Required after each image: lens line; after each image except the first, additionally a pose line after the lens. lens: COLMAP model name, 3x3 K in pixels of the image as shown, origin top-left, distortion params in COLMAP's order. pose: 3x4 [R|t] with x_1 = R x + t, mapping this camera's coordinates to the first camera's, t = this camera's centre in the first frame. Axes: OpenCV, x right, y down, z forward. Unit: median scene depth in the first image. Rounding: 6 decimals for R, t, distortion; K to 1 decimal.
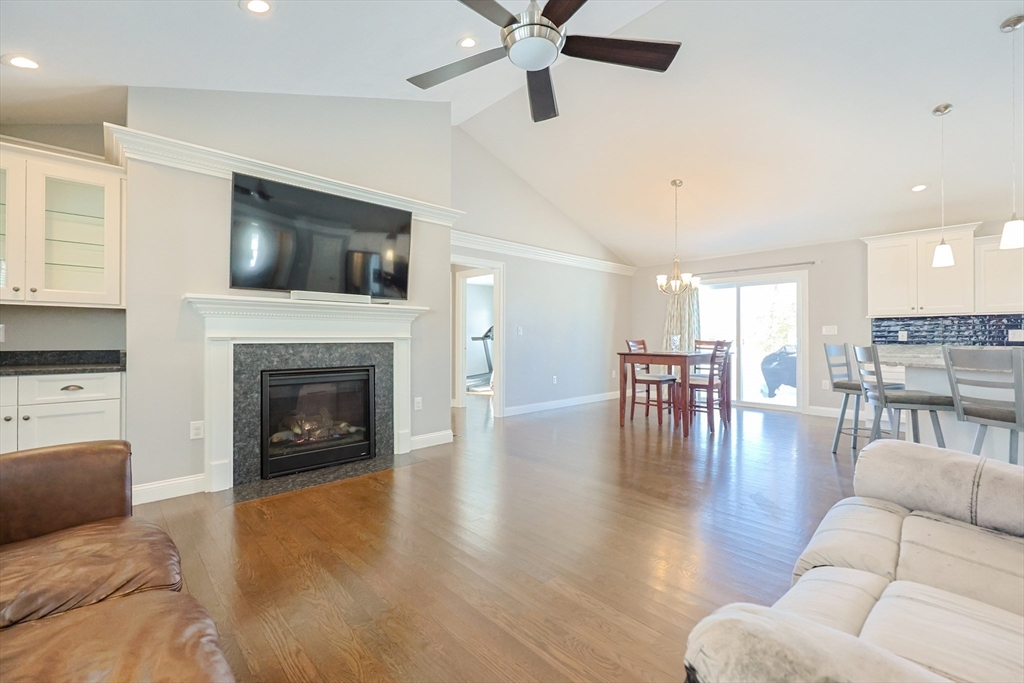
lens RADIAL K [[445.1, 0, 507.9], [0, 445.1, 336.4], [0, 0, 1]] dist [0.009549, 0.000897]
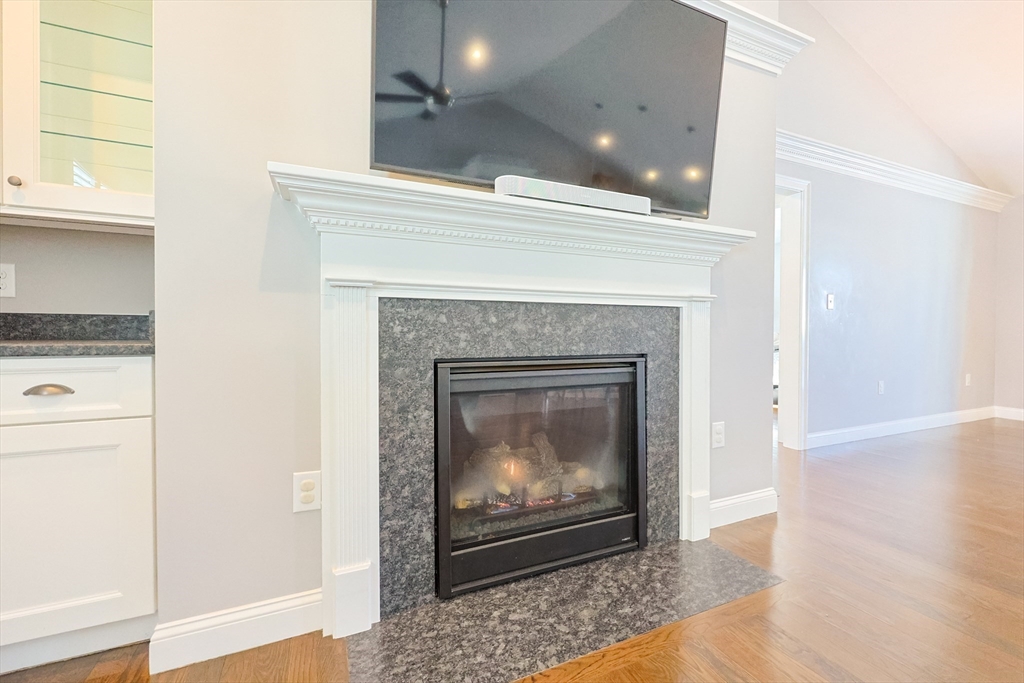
lens RADIAL K [[445.1, 0, 518.6], [0, 445.1, 338.4], [0, 0, 1]] dist [0.009549, 0.000897]
pose [[0.952294, 0.007202, -0.305096, -0.333843], [-0.001123, 0.999797, 0.020097, 0.045567], [0.305179, -0.018796, 0.952110, 0.595782]]
